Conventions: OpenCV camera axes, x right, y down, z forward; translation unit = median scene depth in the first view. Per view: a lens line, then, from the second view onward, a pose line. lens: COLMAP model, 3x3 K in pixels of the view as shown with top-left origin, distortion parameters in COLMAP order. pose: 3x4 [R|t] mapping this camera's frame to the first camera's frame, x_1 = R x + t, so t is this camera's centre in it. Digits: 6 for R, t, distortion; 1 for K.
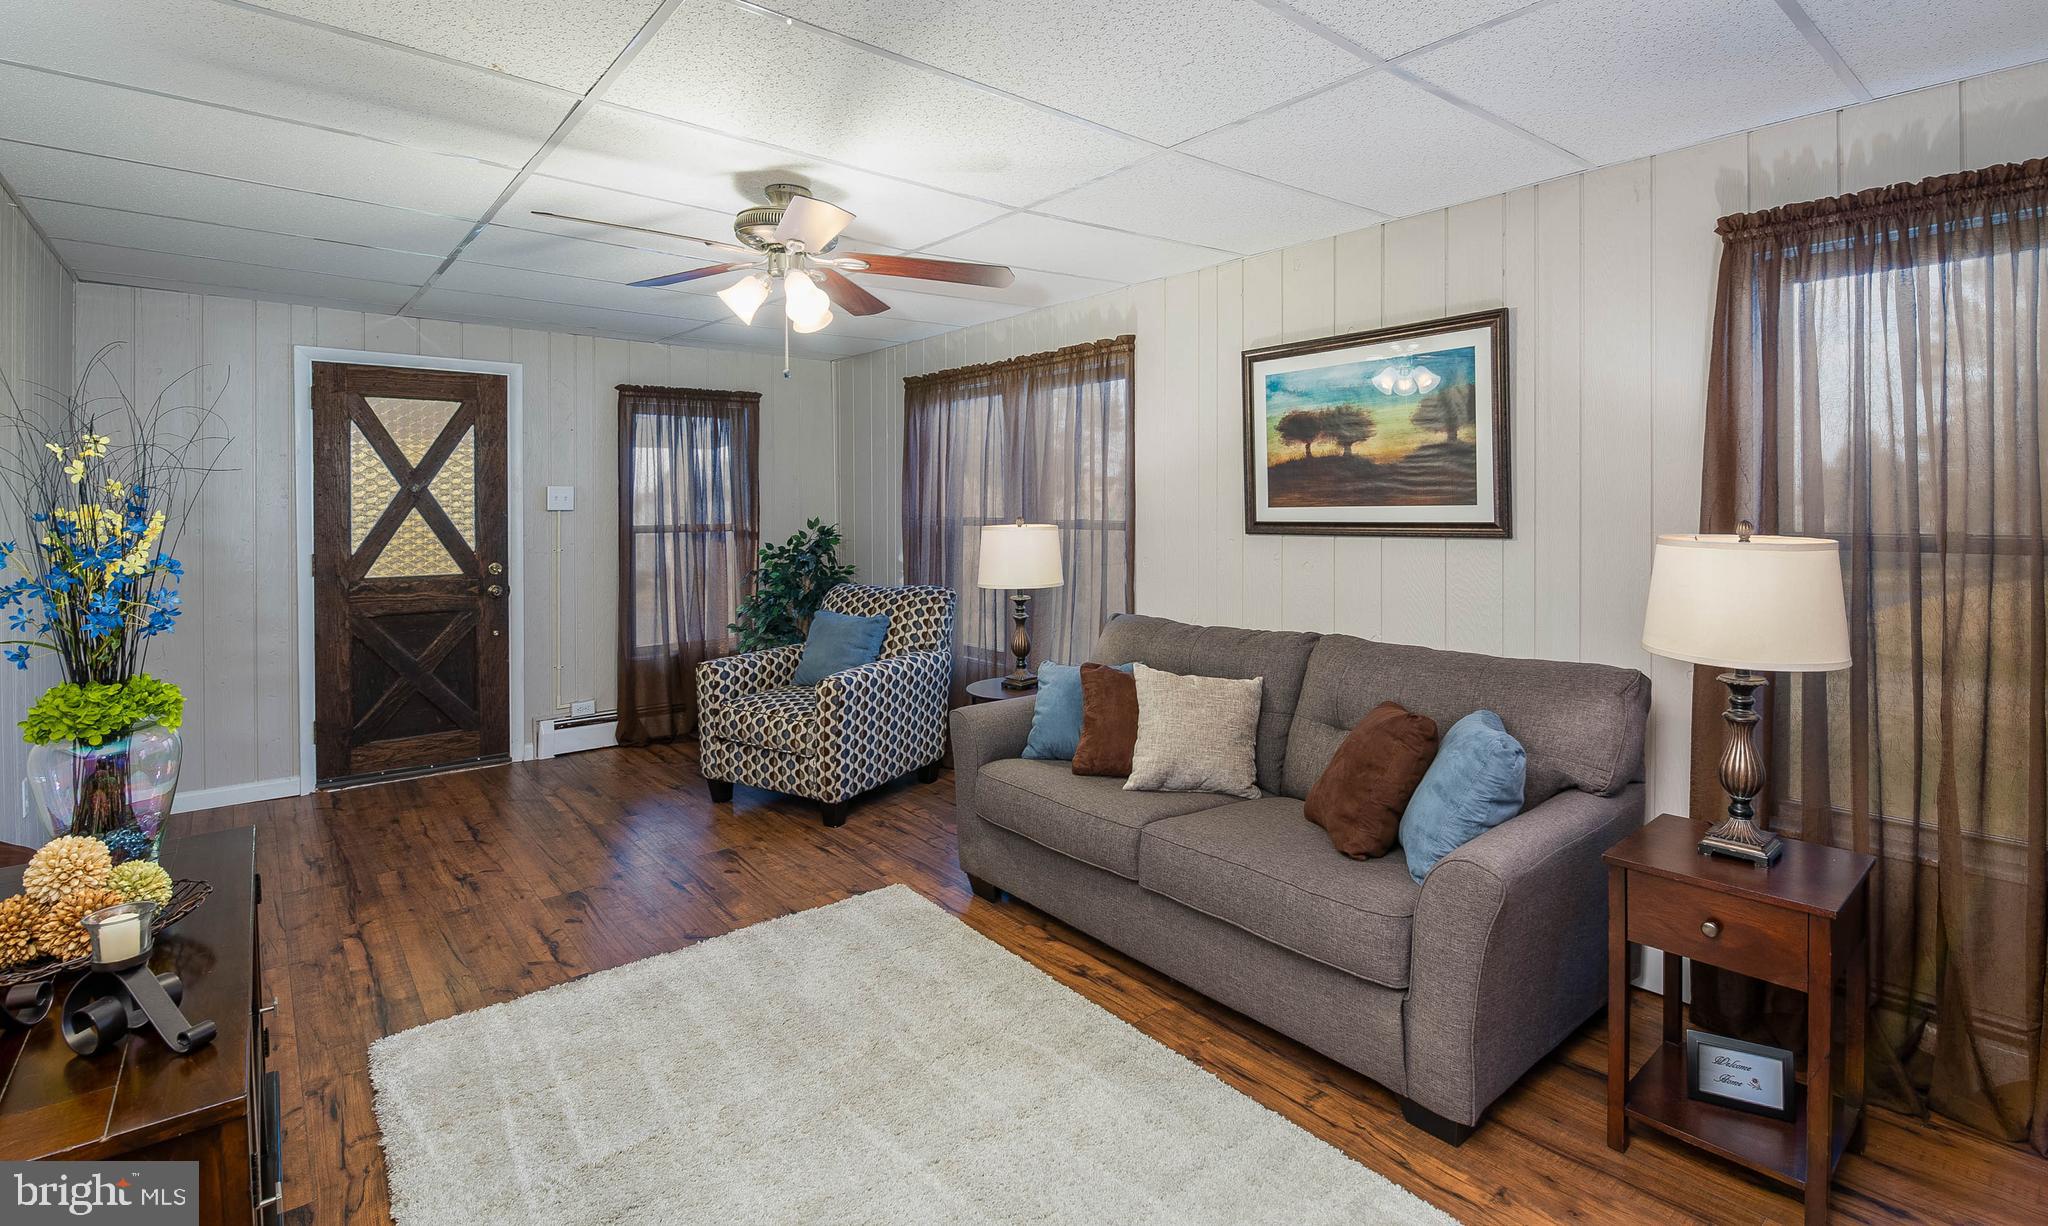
lens RADIAL K [[938.0, 0, 1030.0], [0, 938.0, 525.0], [0, 0, 1]] dist [0.001218, -0.000303]
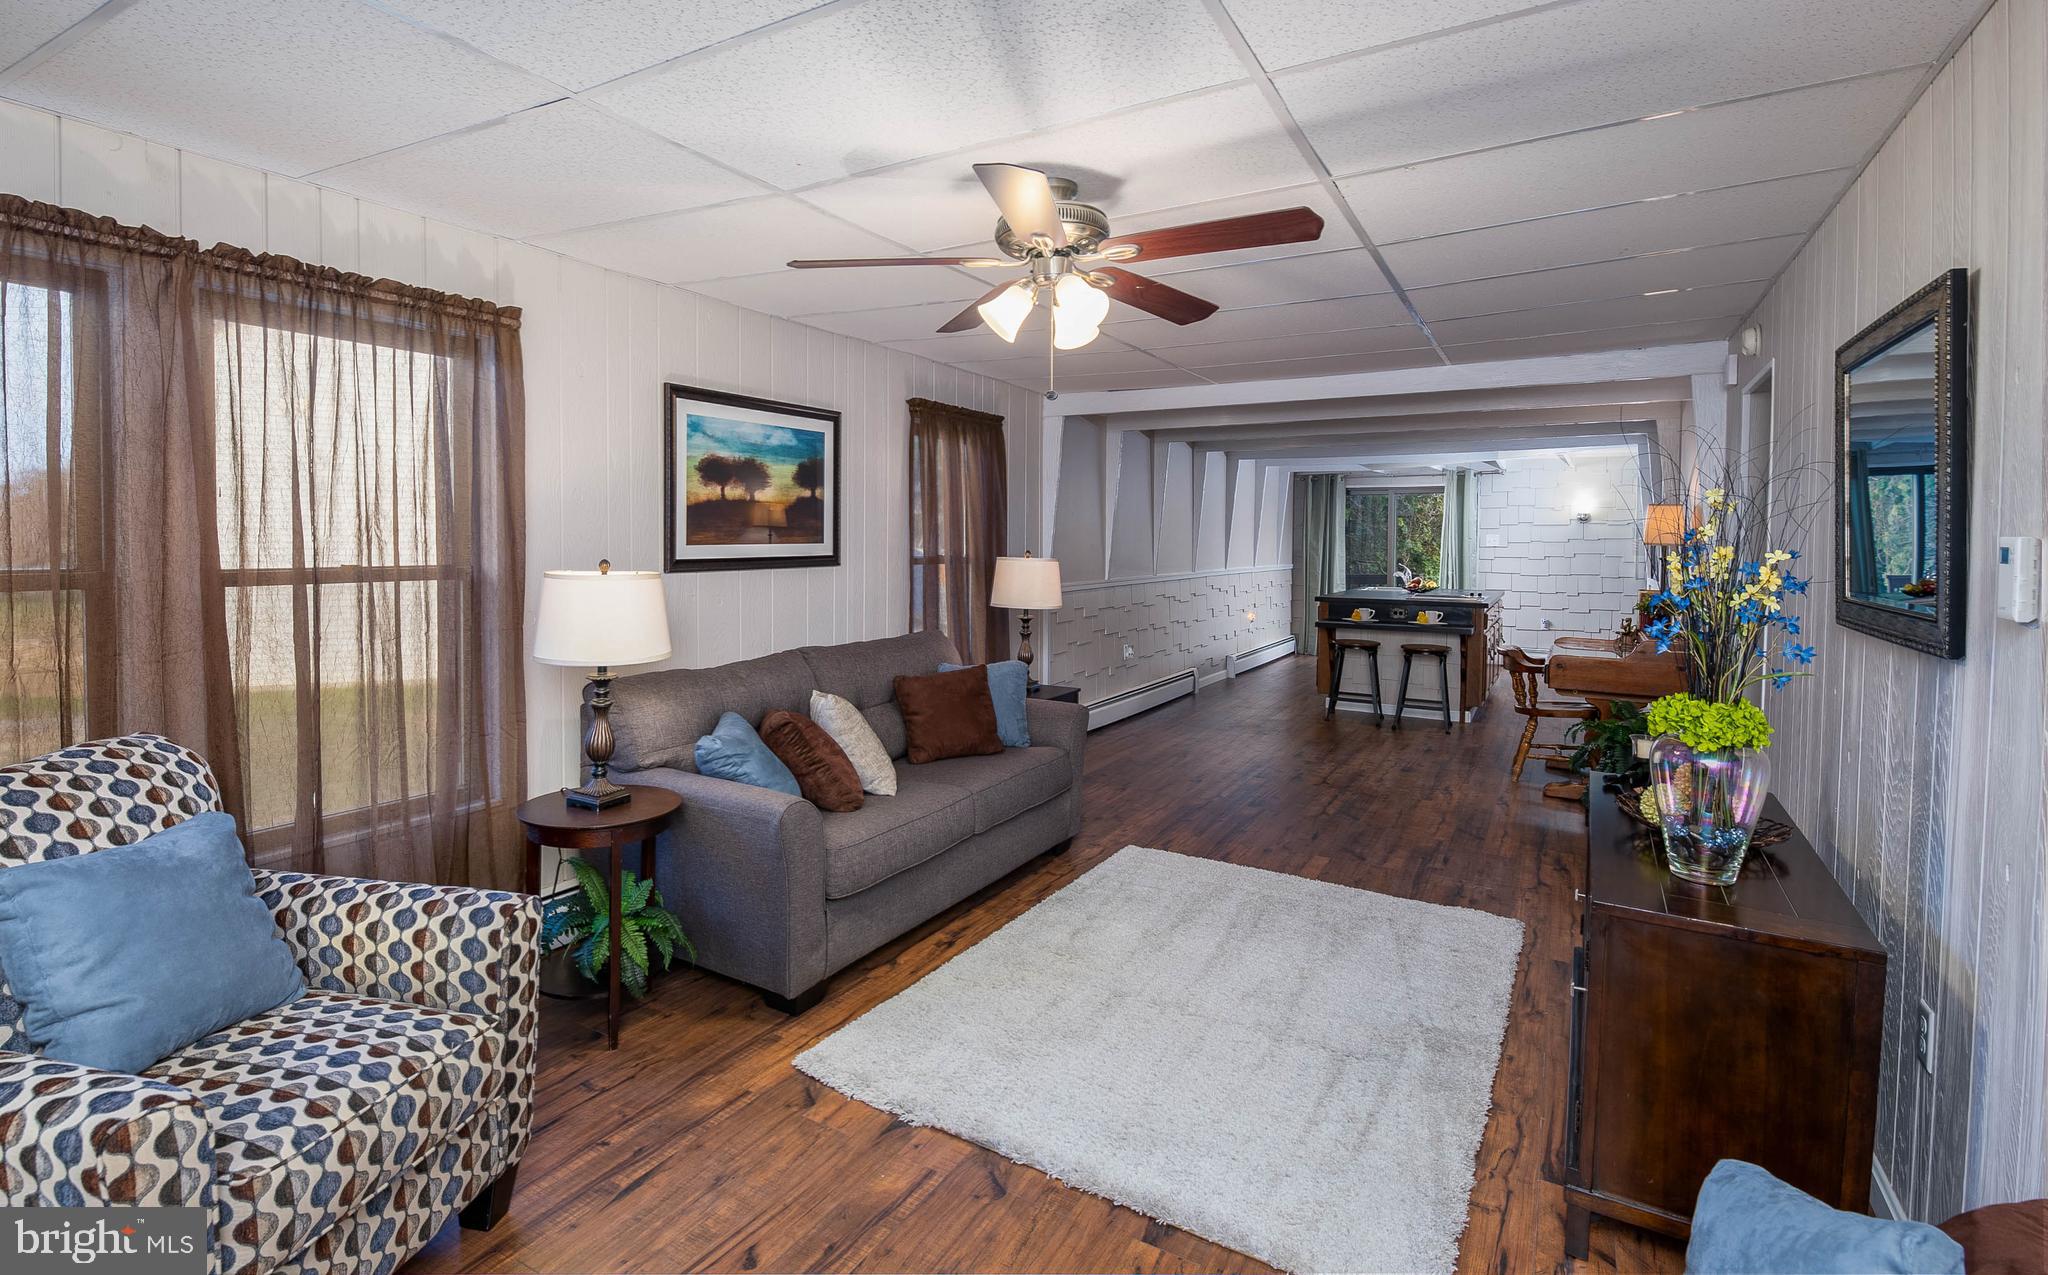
lens RADIAL K [[946.2, 0, 1024.1], [0, 946.2, 590.0], [0, 0, 1]] dist [0.001674, 0.000112]
pose [[-0.346437, -0.045140, 0.936987, -0.747421], [0.017844, 0.998344, 0.054693, -0.018055], [-0.937904, 0.035667, -0.345058, 0.915153]]
